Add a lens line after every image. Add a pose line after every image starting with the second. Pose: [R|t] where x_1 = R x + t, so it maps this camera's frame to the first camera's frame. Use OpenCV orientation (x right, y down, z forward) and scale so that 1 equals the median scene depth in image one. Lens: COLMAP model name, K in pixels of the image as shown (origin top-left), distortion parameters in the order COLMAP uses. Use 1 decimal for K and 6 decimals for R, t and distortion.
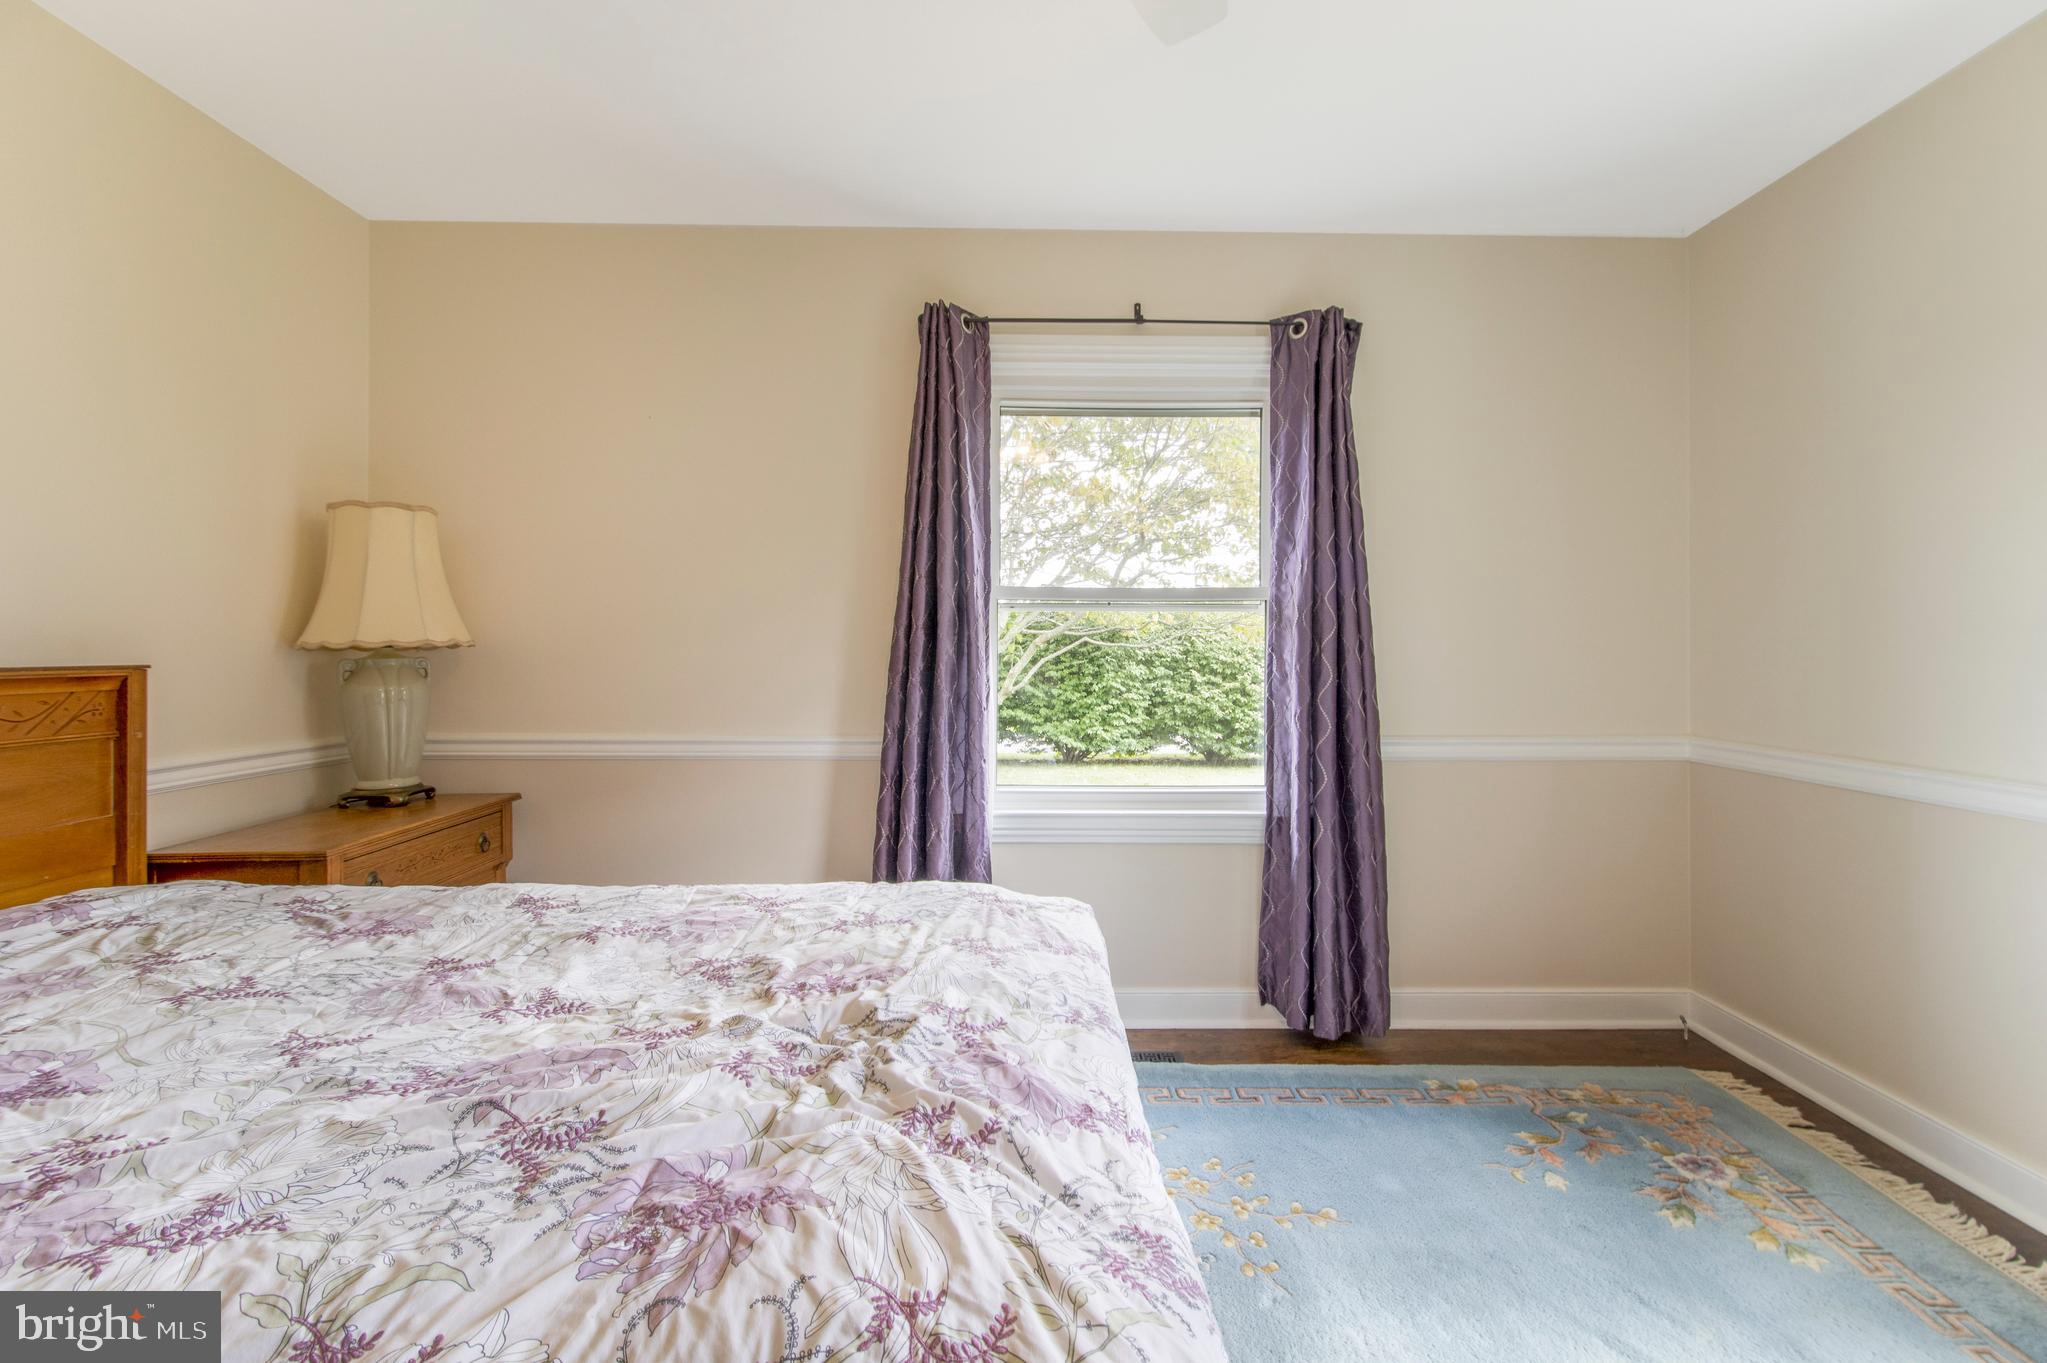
lens RADIAL K [[942.6, 0, 1023.4], [0, 942.6, 643.7], [0, 0, 1]] dist [0.021632, -0.013084]
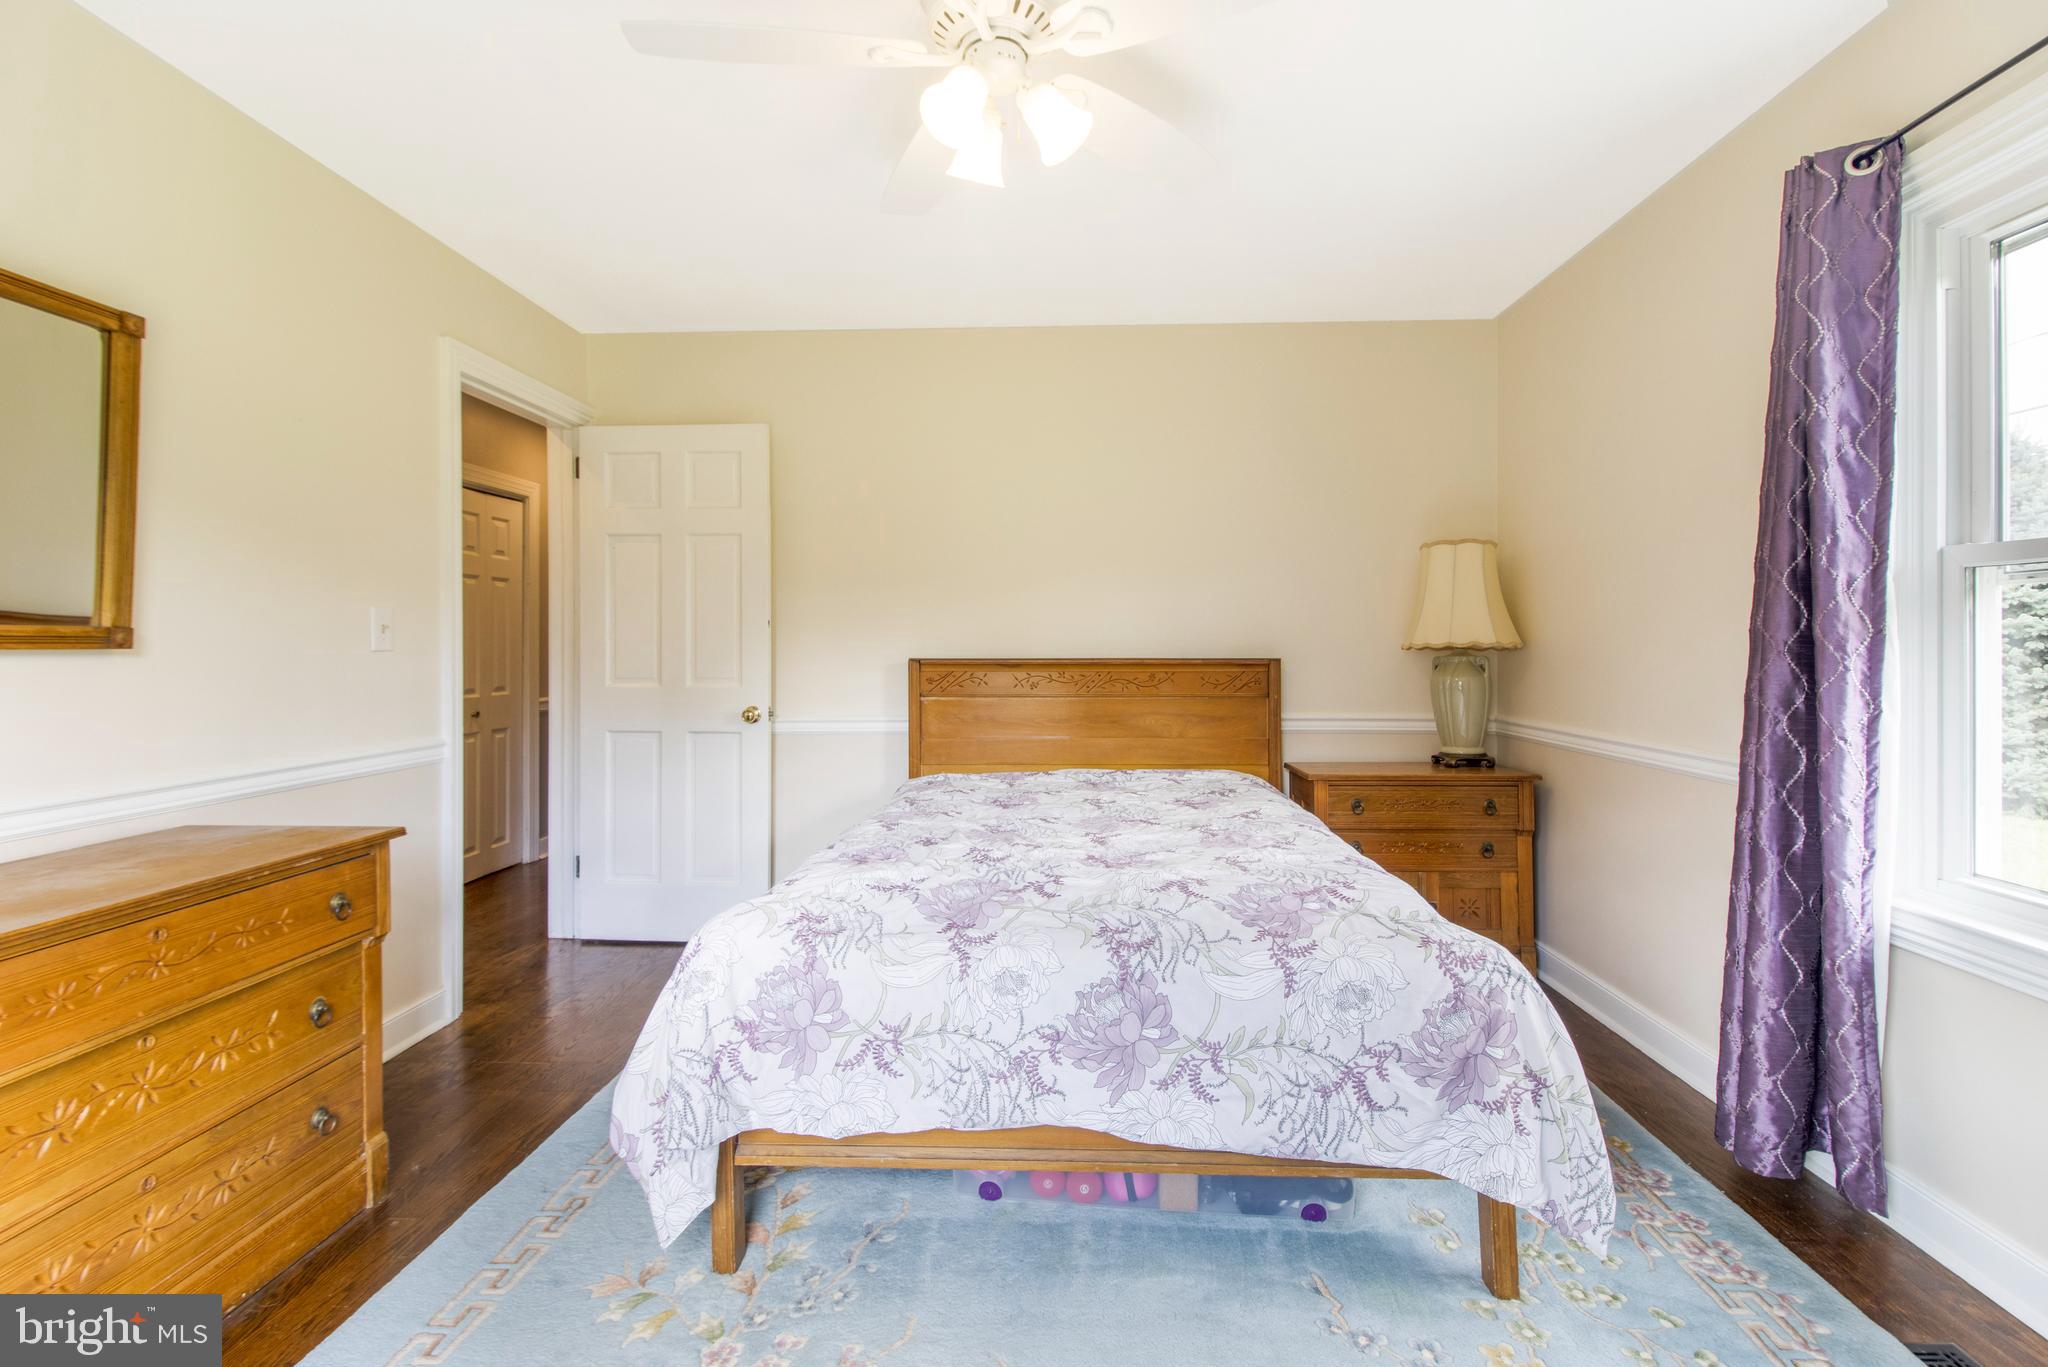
lens RADIAL K [[943.0, 0, 1023.9], [0, 943.0, 645.7], [0, 0, 1]] dist [0.021632, -0.013084]
pose [[-0.080151, -0.003842, -0.996775, 0.670990], [0.007035, 0.999965, -0.004420, 0.001842], [0.996758, -0.007367, -0.080122, 0.471972]]
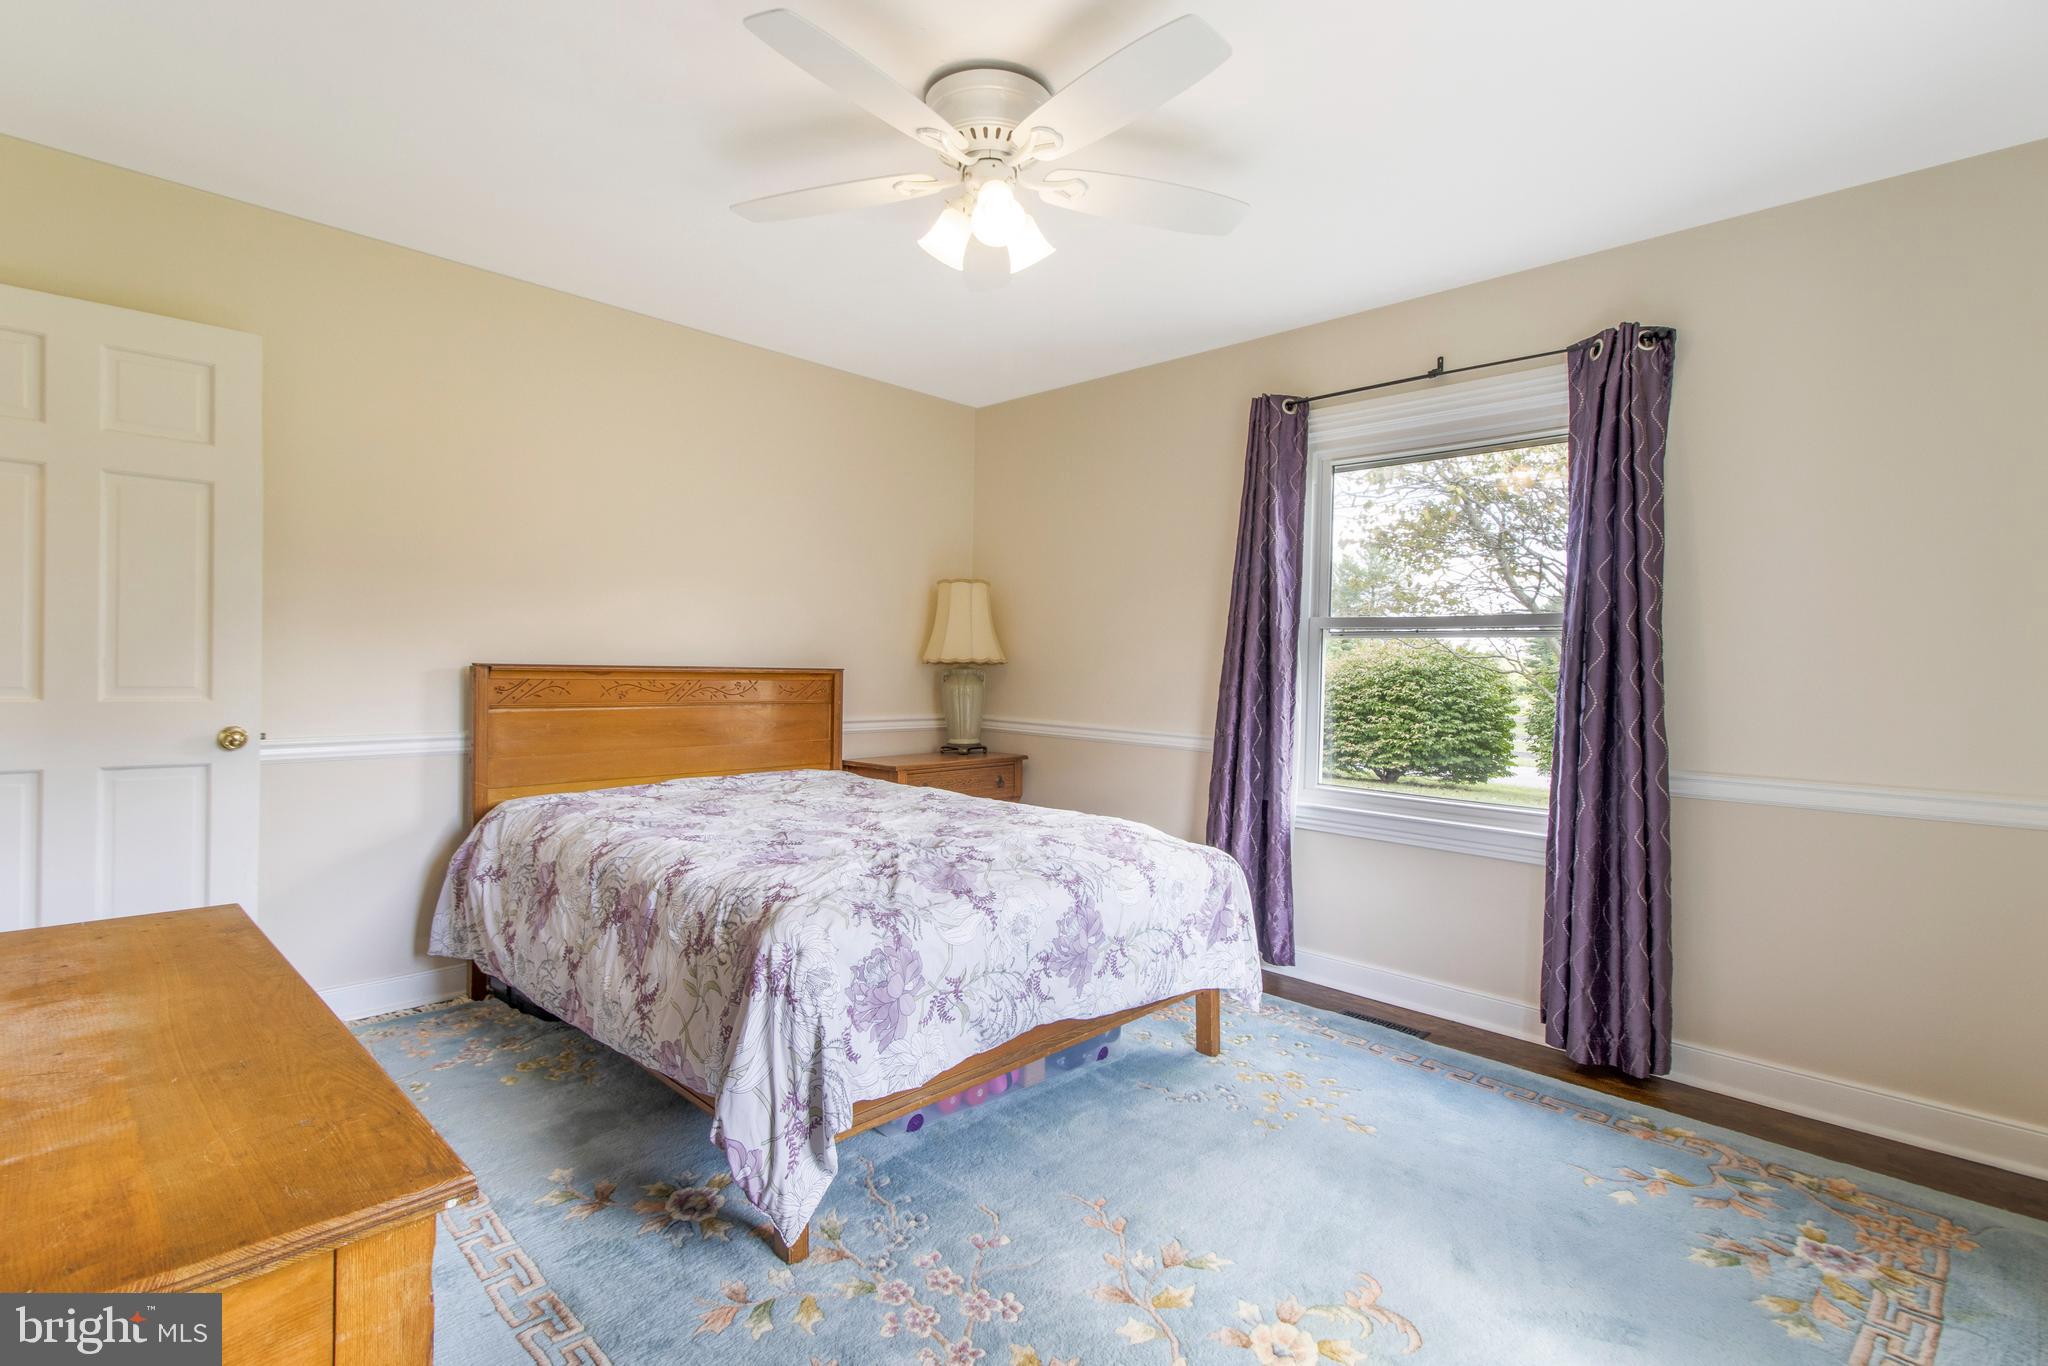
lens RADIAL K [[967.7, 0, 1012.2], [0, 967.7, 674.4], [0, 0, 1]] dist [-0.001257, -0.000671]
pose [[0.689658, 0.019028, -0.723885, 0.628620], [-0.014690, 0.999817, 0.012286, 0.002102], [0.723986, 0.002161, 0.689811, -0.140832]]
